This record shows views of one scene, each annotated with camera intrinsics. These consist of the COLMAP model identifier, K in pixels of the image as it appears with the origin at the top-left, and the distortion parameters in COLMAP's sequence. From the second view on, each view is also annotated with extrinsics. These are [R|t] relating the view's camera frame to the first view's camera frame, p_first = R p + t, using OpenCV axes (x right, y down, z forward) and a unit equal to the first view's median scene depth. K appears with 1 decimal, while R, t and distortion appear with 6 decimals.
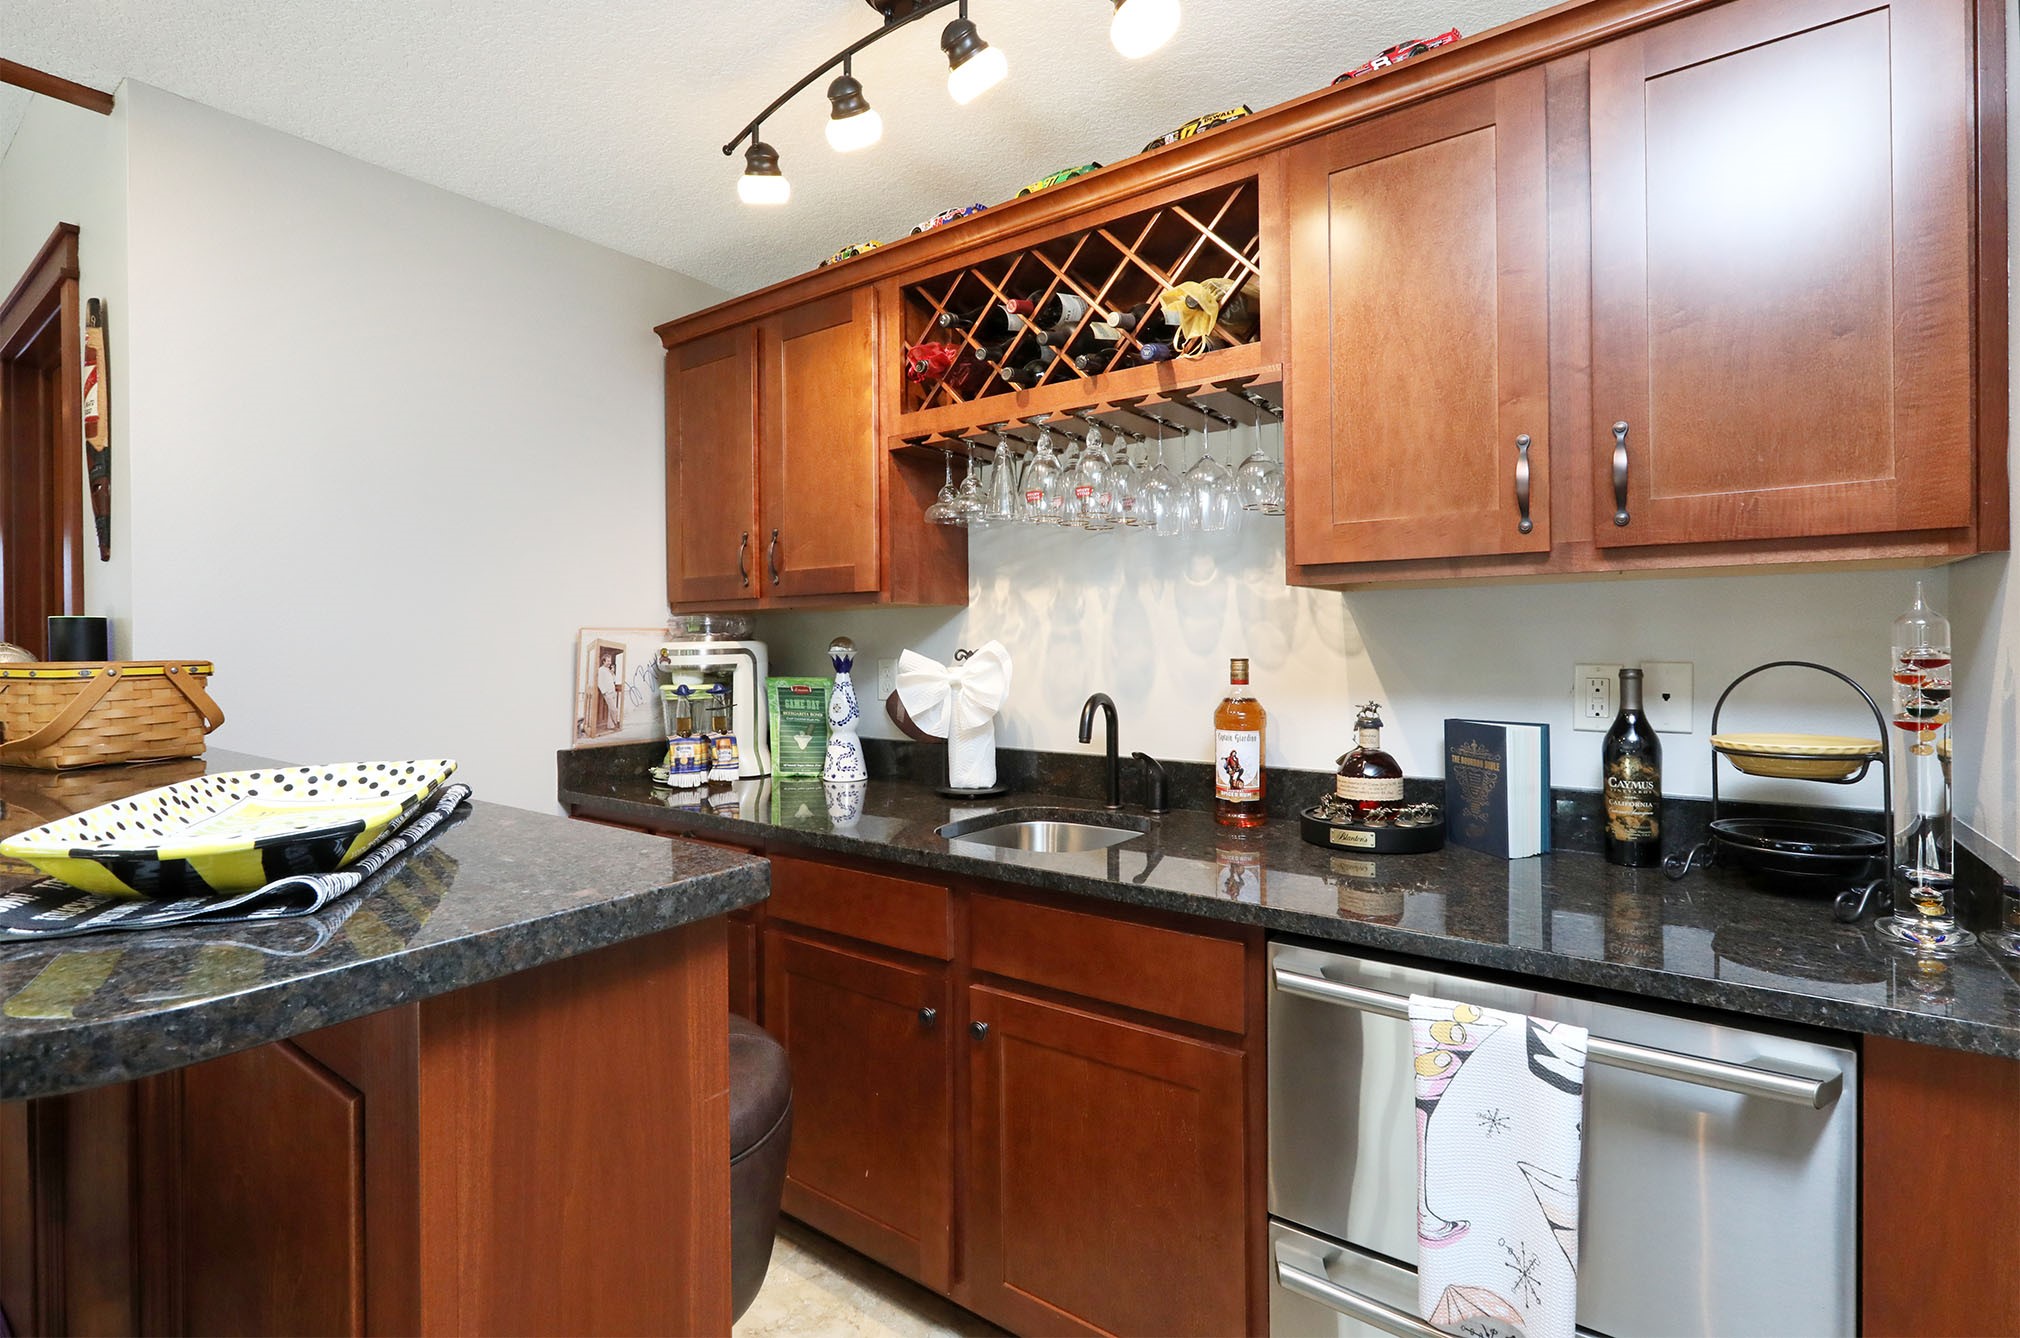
lens RADIAL K [[921.2, 0, 1005.4], [0, 921.2, 649.7], [0, 0, 1]] dist [0.002049, 0.000332]
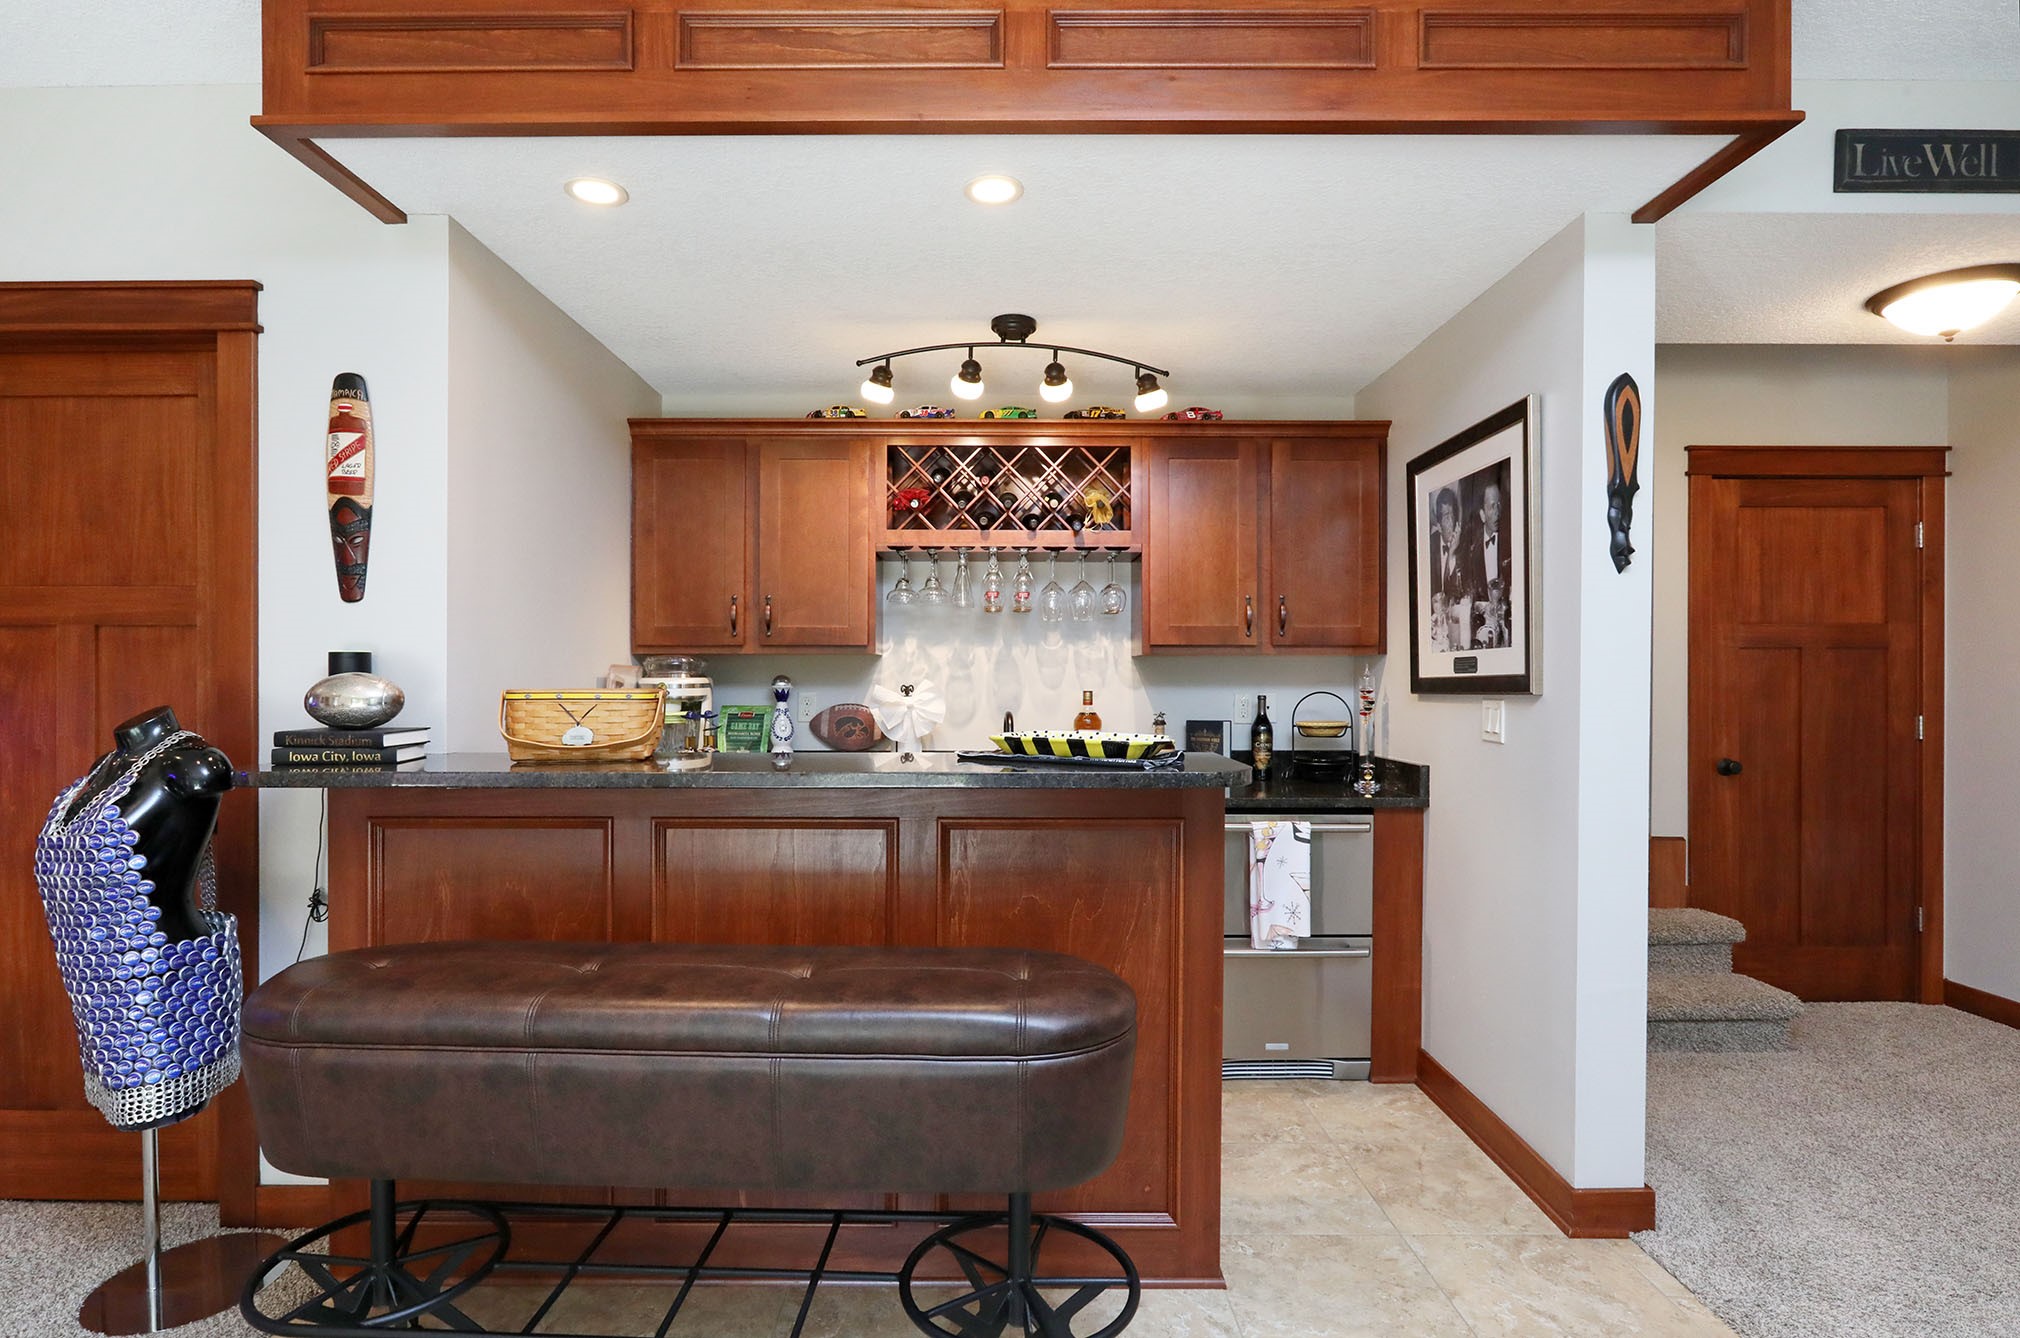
lens RADIAL K [[945.4, 0, 1003.4], [0, 945.4, 689.5], [0, 0, 1]] dist [-0.001622, 0.000092]
pose [[0.802738, 0.004689, 0.596313, -0.940439], [-0.004052, 0.999989, -0.002409, 0.011543], [-0.596318, -0.000482, 0.802748, -0.383236]]
